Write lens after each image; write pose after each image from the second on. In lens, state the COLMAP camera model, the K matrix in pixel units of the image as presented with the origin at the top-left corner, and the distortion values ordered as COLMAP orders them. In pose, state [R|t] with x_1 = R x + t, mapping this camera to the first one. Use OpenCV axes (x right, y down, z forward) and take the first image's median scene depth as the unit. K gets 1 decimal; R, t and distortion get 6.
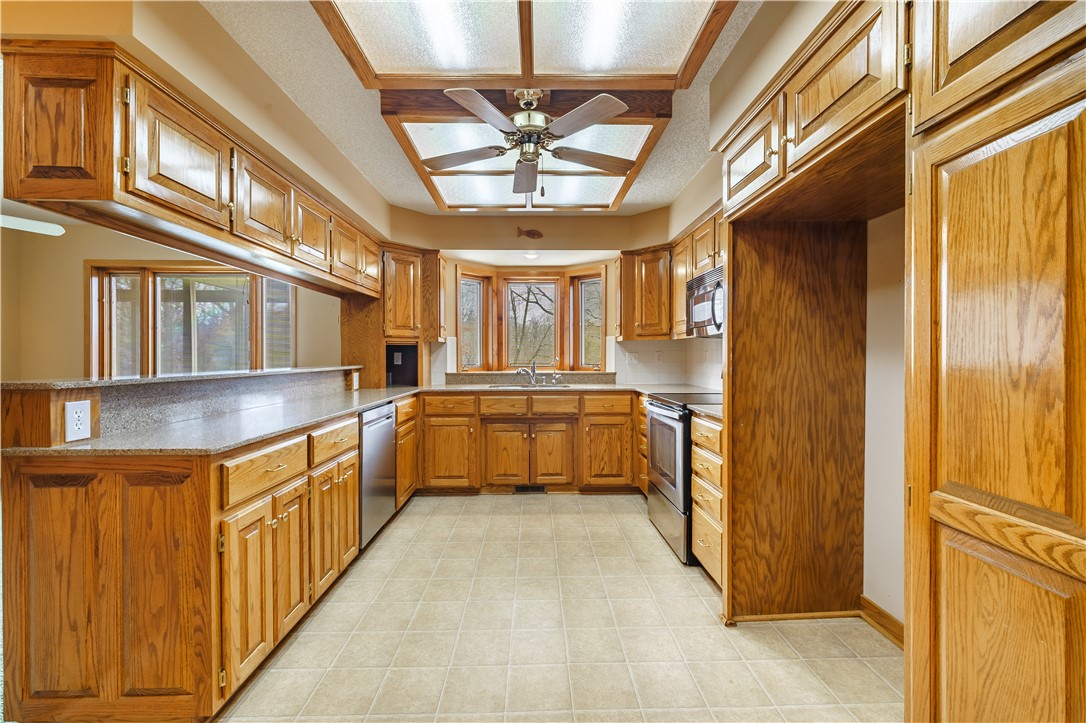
lens RADIAL K [[448.1, 0, 542.5], [0, 448.1, 357.3], [0, 0, 1]] dist [-0.000853, -0.000170]
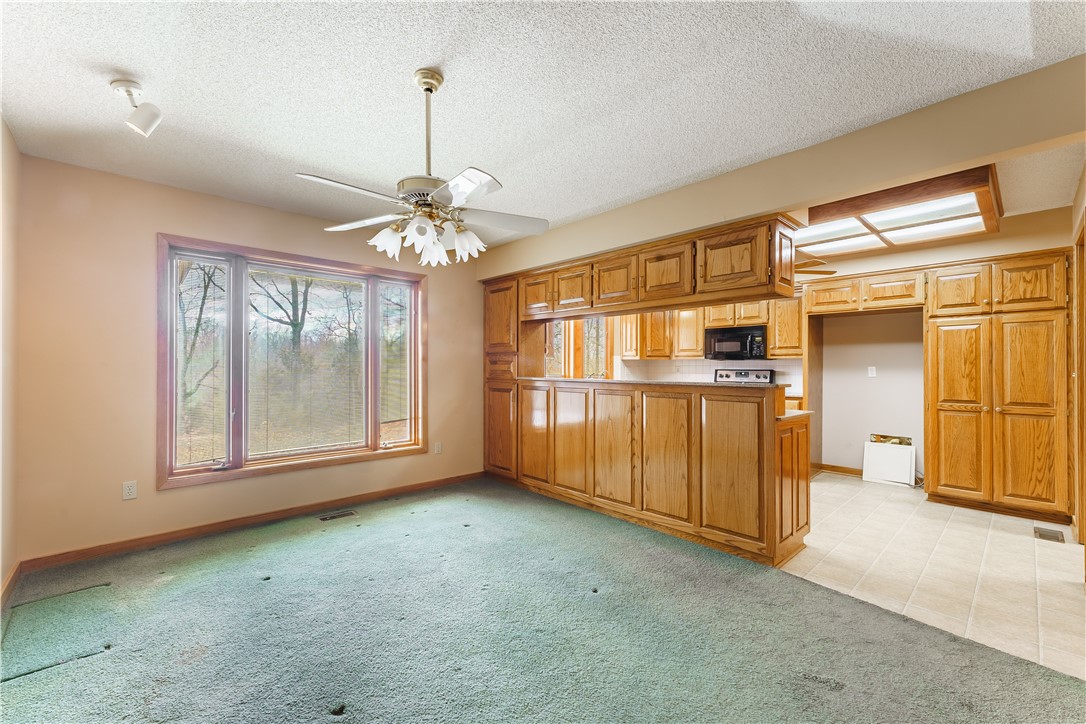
lens RADIAL K [[448.4, 0, 547.1], [0, 448.4, 362.9], [0, 0, 1]] dist [0.013126, -0.000550]
pose [[0.743282, 0.010355, 0.668898, -1.215772], [-0.001869, 0.999908, -0.013402, -0.003973], [-0.668975, 0.008711, 0.743234, 0.073424]]
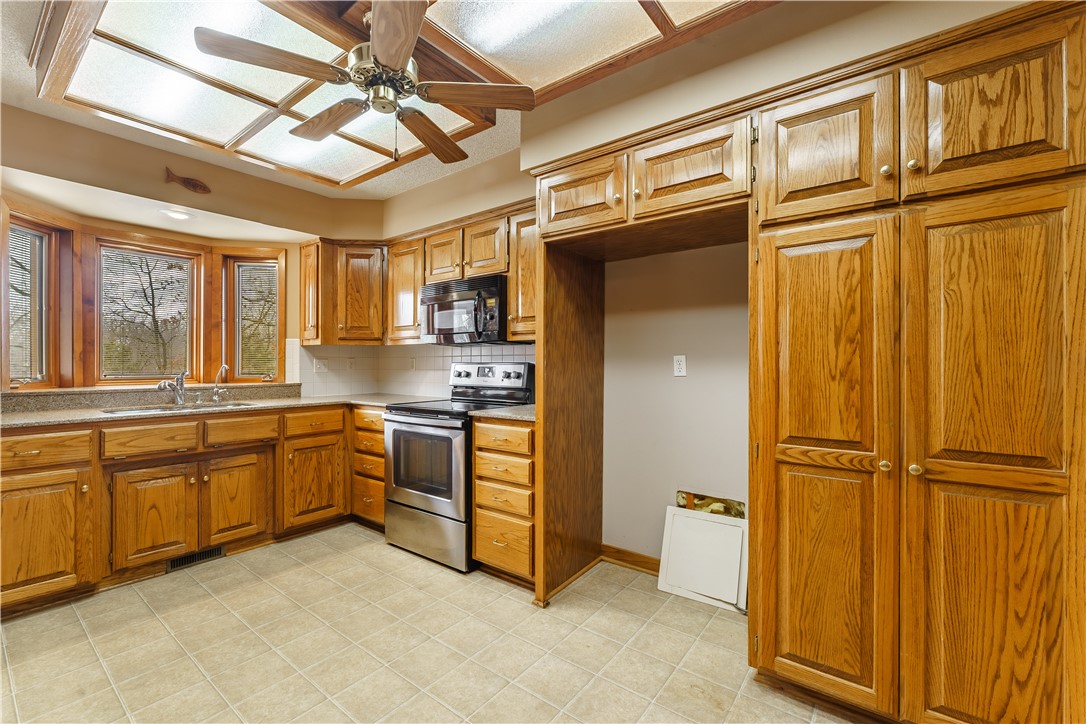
lens RADIAL K [[462.6, 0, 543.0], [0, 462.6, 362.0], [0, 0, 1]] dist [-0.001573, -0.000102]
pose [[0.628697, 0.004018, 0.777640, -0.257394], [0.001095, 0.999981, -0.006052, 0.001089], [-0.777650, 0.004656, 0.628680, 0.152883]]
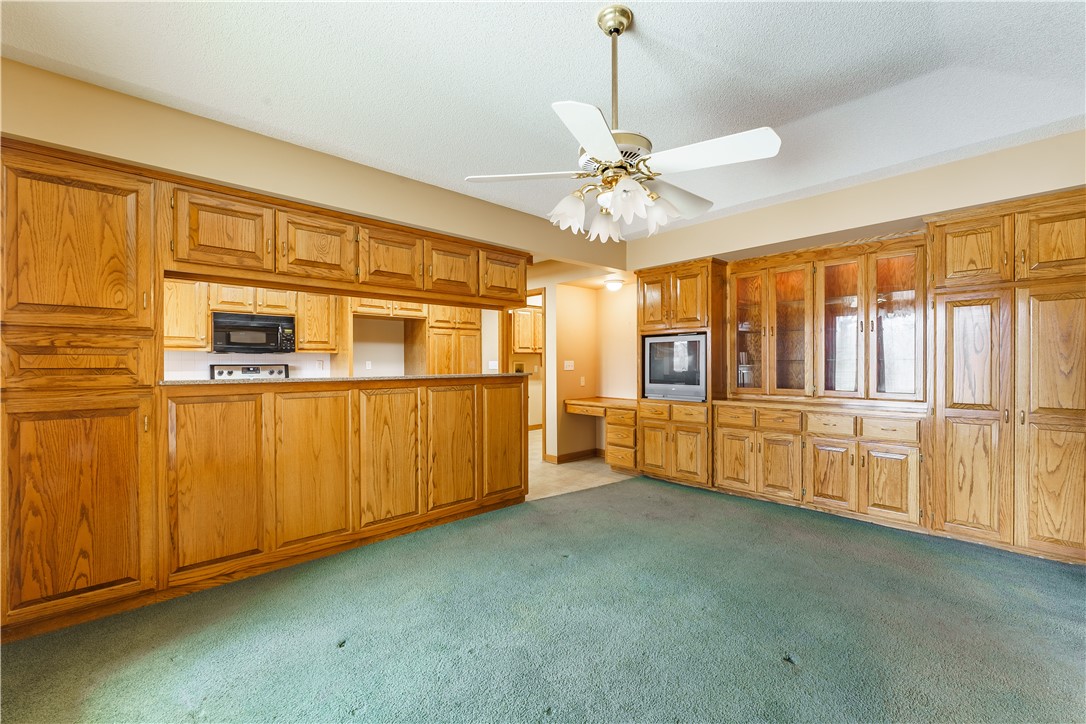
lens RADIAL K [[454.0, 0, 543.0], [0, 454.0, 362.0], [0, 0, 1]] dist [-0.001591, -0.000150]
pose [[-0.665857, 0.005570, 0.746058, -1.259953], [0.005851, 0.999980, -0.002244, -0.002219], [-0.746056, 0.002871, -0.665877, 1.050946]]
